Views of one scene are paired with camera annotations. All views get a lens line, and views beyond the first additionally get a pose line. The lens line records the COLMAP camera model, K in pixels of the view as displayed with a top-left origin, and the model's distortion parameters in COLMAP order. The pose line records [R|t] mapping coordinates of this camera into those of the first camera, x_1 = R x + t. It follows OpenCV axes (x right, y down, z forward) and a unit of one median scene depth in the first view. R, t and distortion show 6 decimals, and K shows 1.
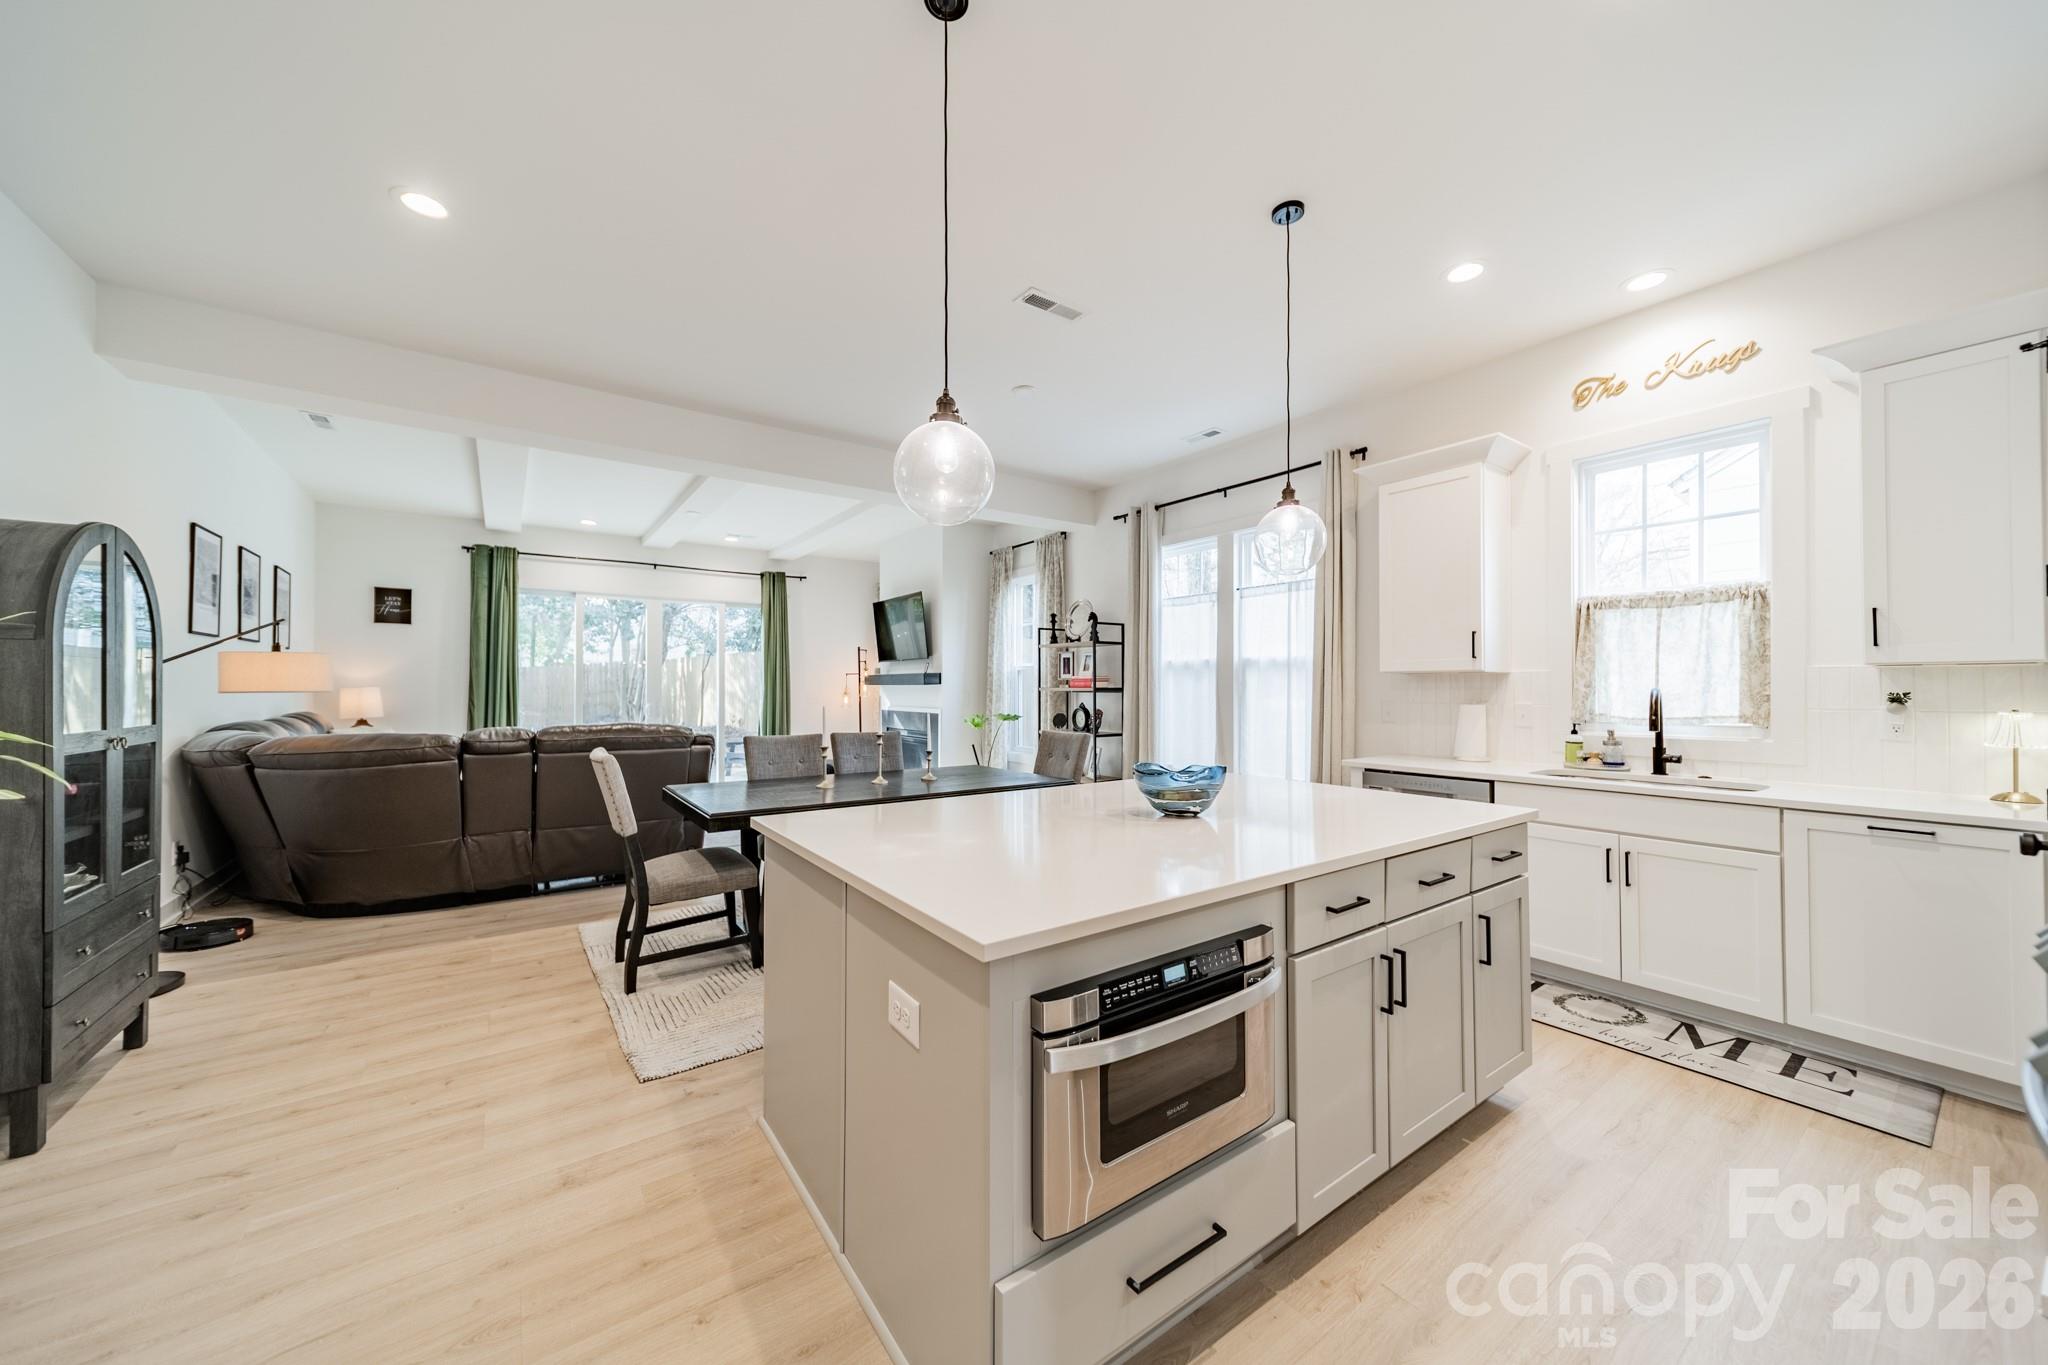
lens RADIAL K [[730.7, 0, 1027.7], [0, 730.7, 675.4], [0, 0, 1]] dist [0.012085, -0.000049]
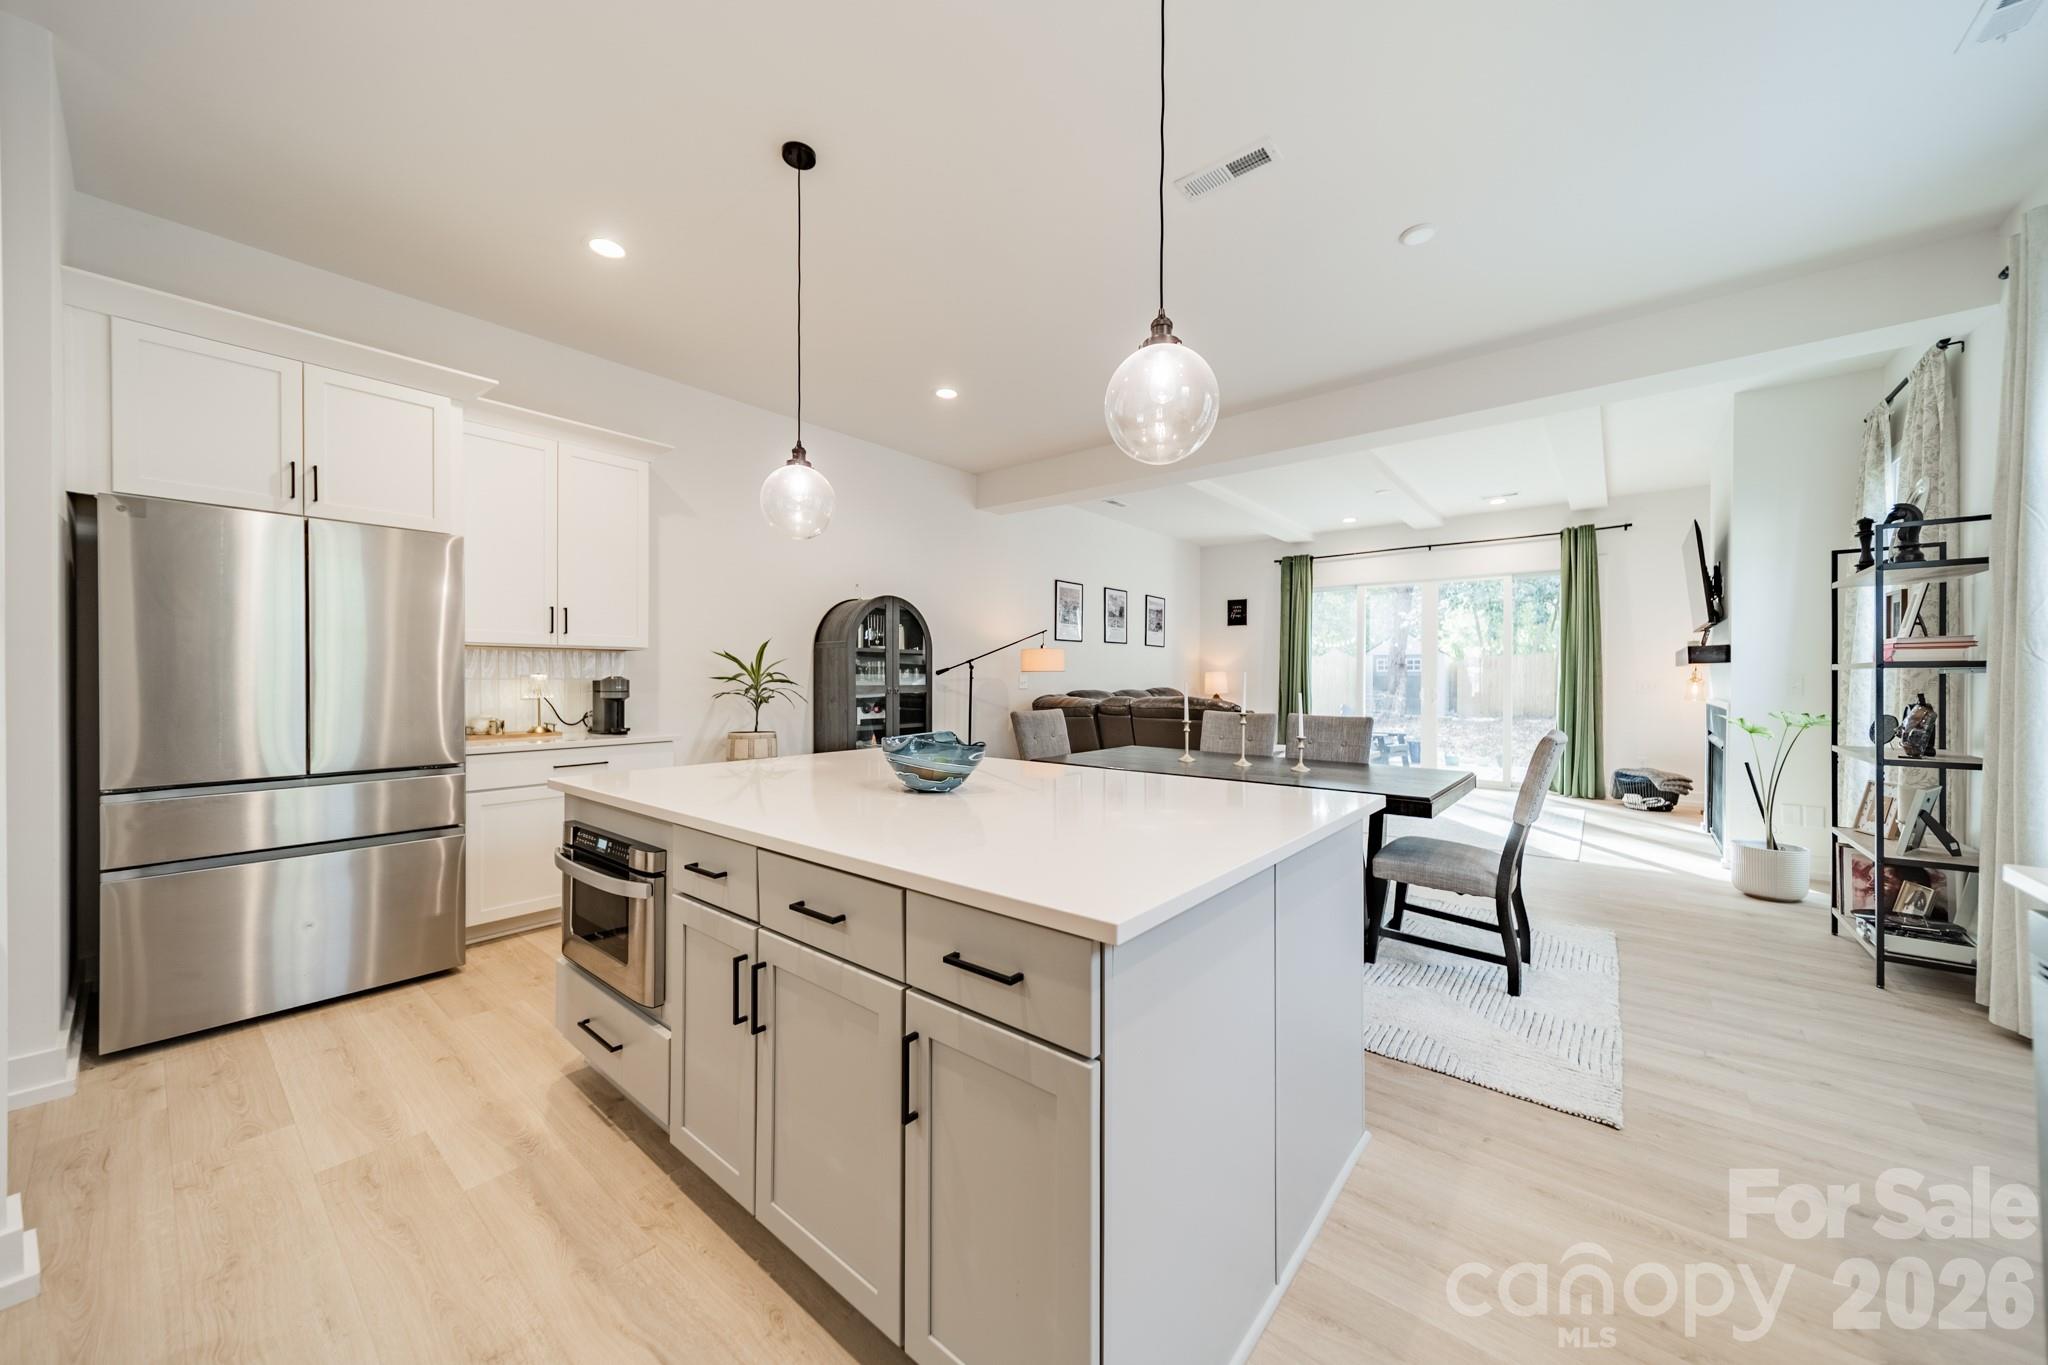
lens RADIAL K [[719.6, 0, 1022.5], [0, 719.6, 676.2], [0, 0, 1]] dist [0.003004, 0.000172]
pose [[0.255995, 0.000885, -0.966678, 0.361461], [0.013072, 0.999905, 0.004377, 0.014763], [0.966590, -0.013757, 0.255959, 0.290754]]
